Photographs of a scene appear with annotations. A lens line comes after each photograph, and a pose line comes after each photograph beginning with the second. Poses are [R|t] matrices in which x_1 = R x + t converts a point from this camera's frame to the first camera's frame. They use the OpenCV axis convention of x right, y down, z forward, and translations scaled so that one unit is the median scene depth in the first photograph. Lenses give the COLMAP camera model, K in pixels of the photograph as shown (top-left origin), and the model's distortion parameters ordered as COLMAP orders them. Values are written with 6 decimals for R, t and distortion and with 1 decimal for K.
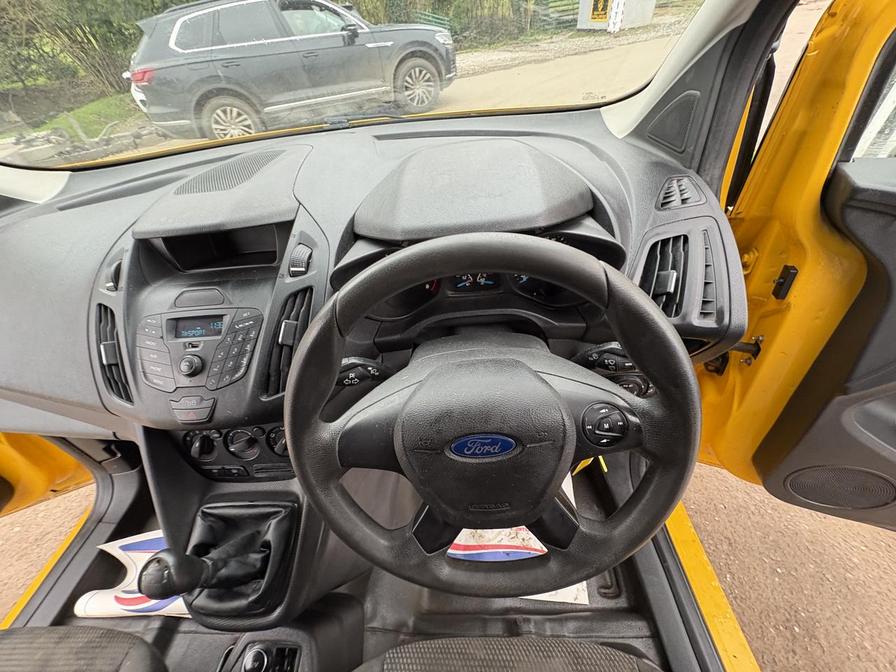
lens RADIAL K [[356.2, 0, 449.9], [0, 356.2, 341.7], [0, 0, 1]] dist [0.000589, 0.000902]
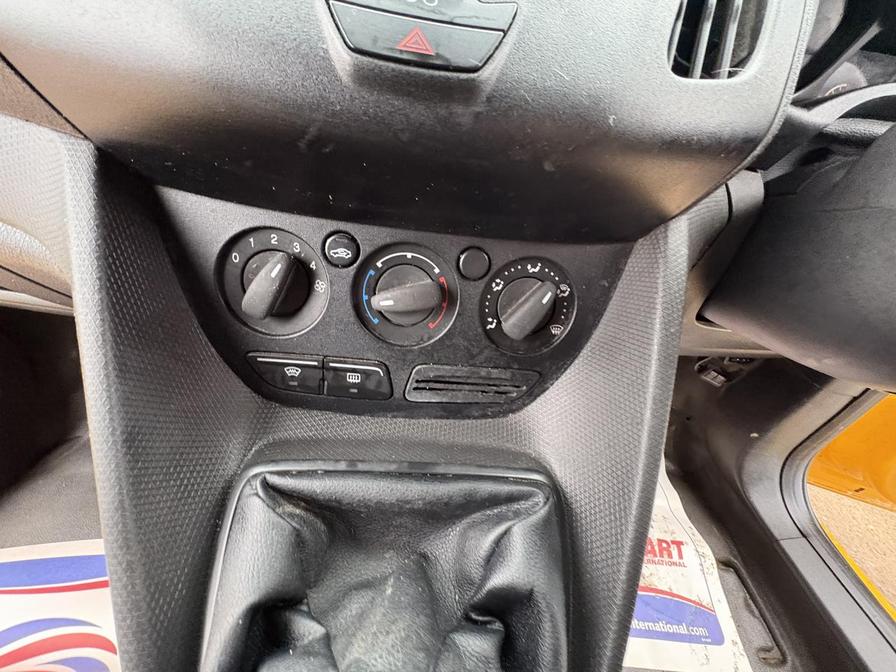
lens RADIAL K [[356.2, 0, 449.9], [0, 356.2, 341.7], [0, 0, 1]] dist [0.000589, 0.000902]
pose [[0.967631, 0.147965, 0.204440, -0.623162], [-0.136068, 0.988141, -0.071152, 0.358507], [-0.212544, 0.041032, 0.976290, 0.667844]]
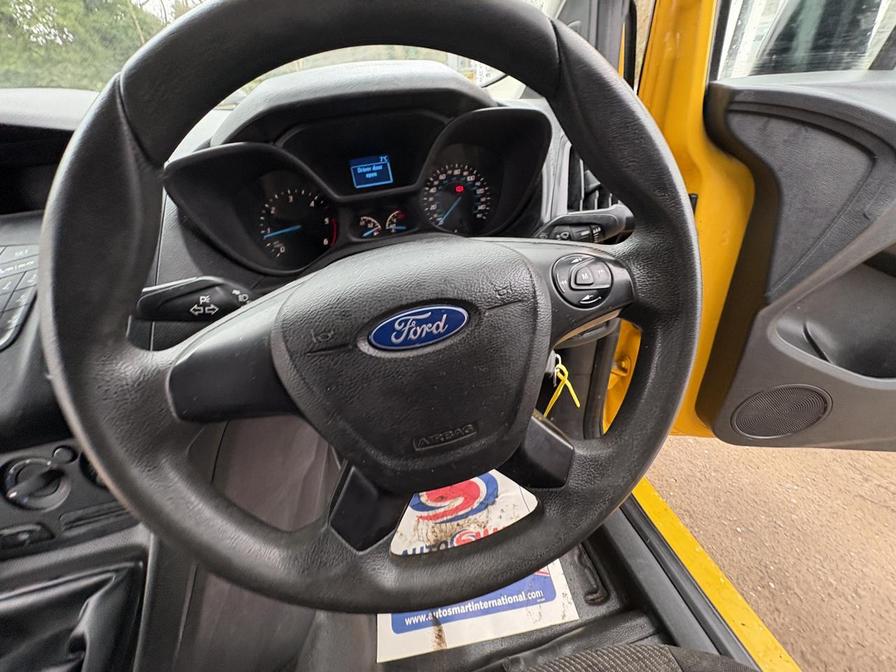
lens RADIAL K [[356.2, 0, 449.9], [0, 356.2, 341.7], [0, 0, 1]] dist [0.000589, 0.000902]
pose [[0.966259, -0.132811, 0.220693, 0.000887], [0.164137, 0.977807, -0.130202, 0.252071], [-0.198503, 0.162033, 0.966614, 0.233683]]
